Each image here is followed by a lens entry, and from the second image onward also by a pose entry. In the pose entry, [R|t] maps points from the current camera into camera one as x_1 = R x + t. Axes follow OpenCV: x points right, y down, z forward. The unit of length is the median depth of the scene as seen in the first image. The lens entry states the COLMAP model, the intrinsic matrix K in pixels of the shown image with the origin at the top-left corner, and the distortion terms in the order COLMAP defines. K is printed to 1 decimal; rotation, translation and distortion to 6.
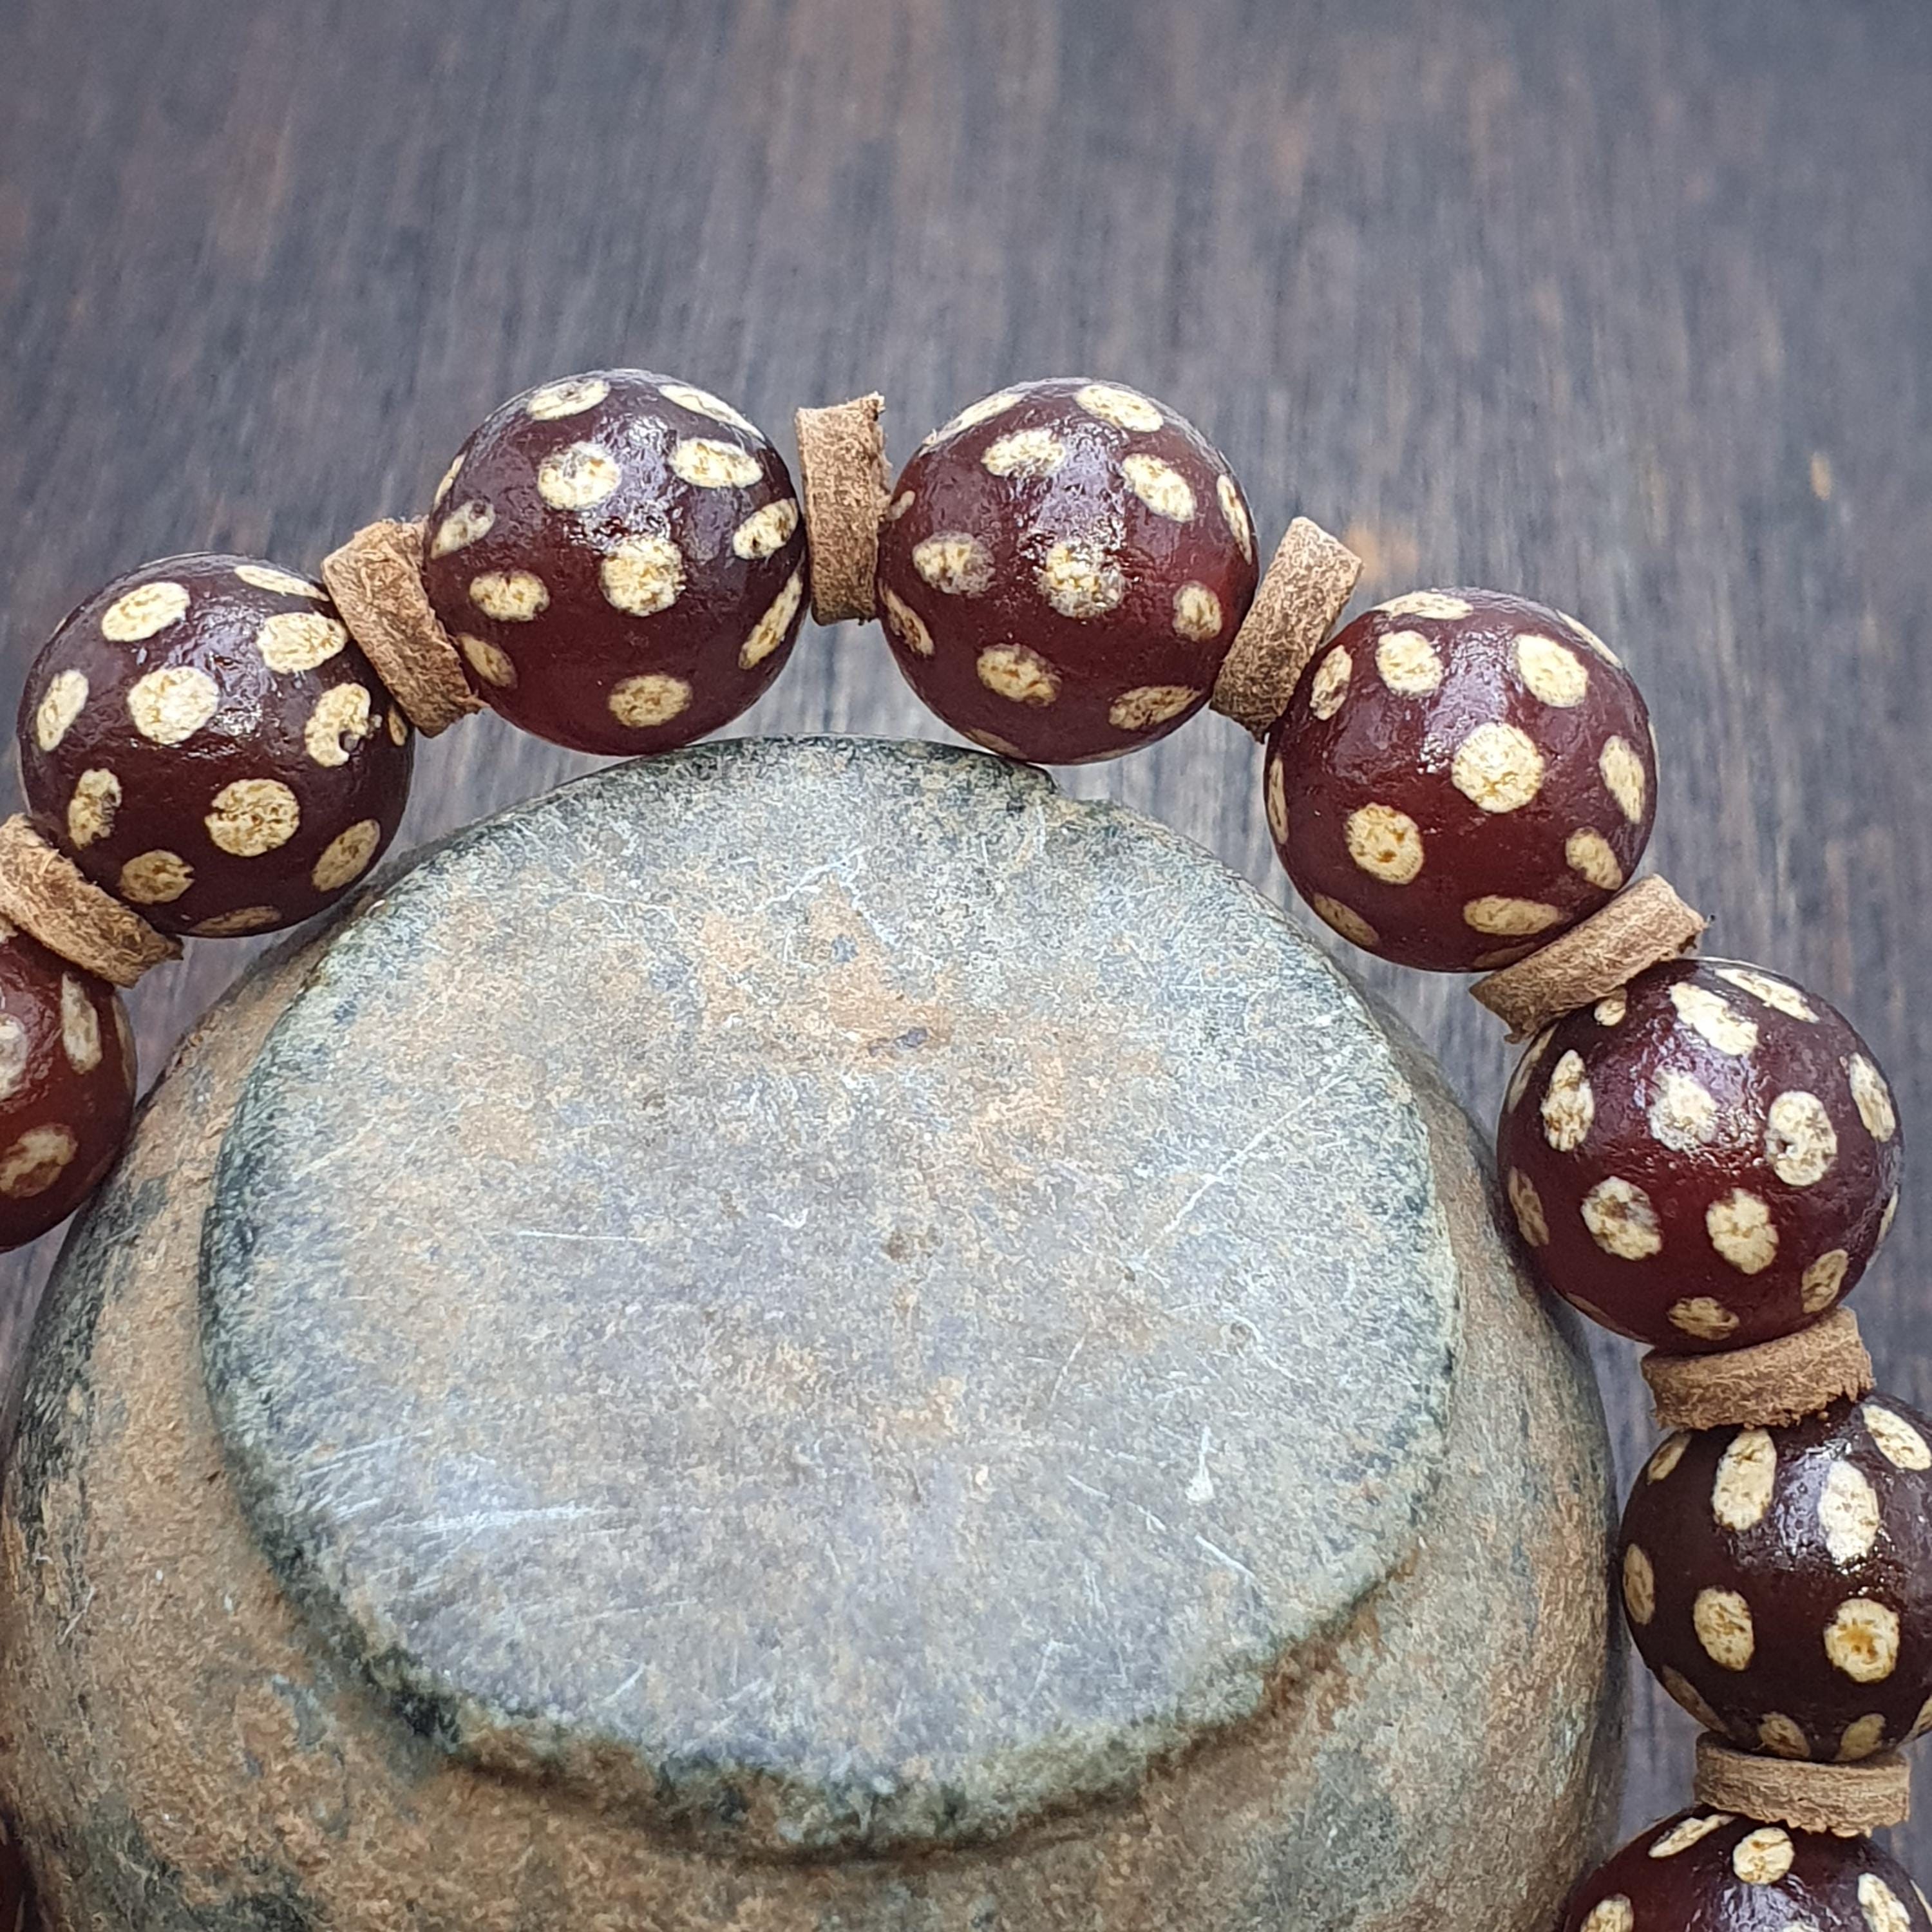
lens RADIAL K [[3805.0, 0, 895.1], [0, 3805.0, 850.8], [0, 0, 1]] dist [0.291799, -1.410570]
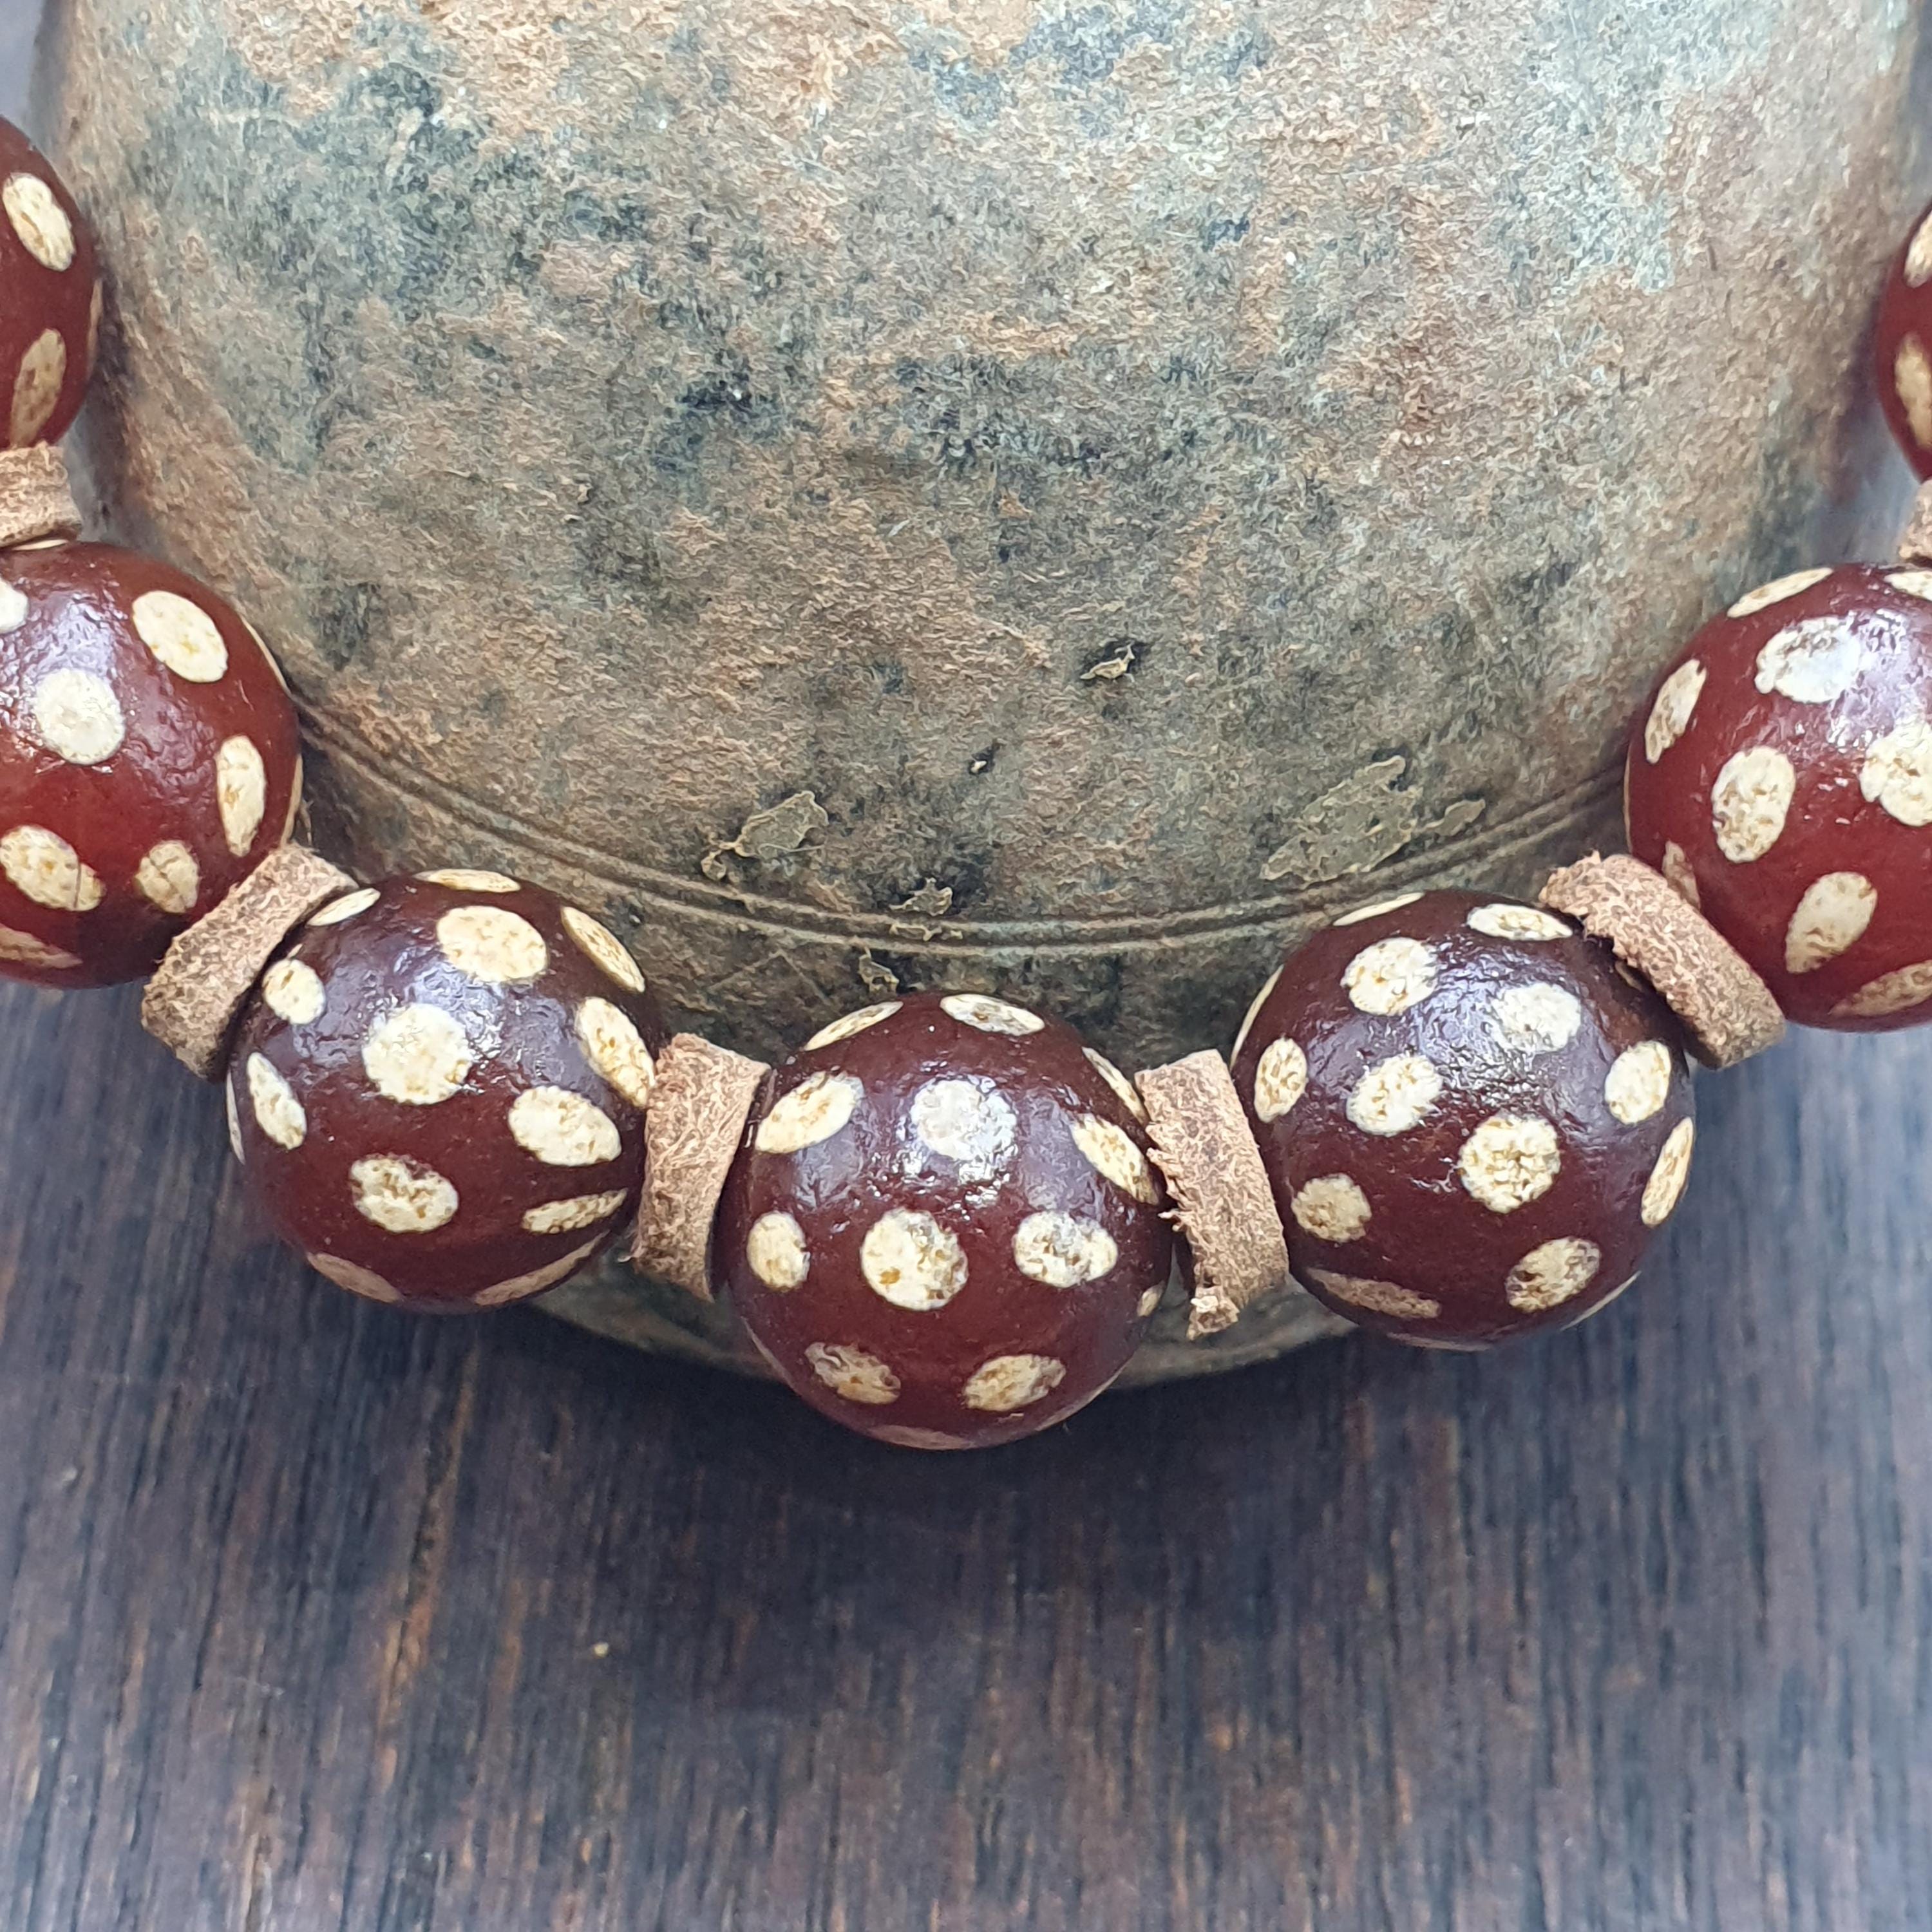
lens RADIAL K [[3877.7, 0, 965.6], [0, 3877.7, 903.2], [0, 0, 1]] dist [0.347115, -2.288314]
pose [[0.999693, -0.024731, -0.001374, -0.038240], [0.024670, 0.999114, -0.034106, 0.486166], [0.002216, 0.034062, 0.999417, 0.139376]]
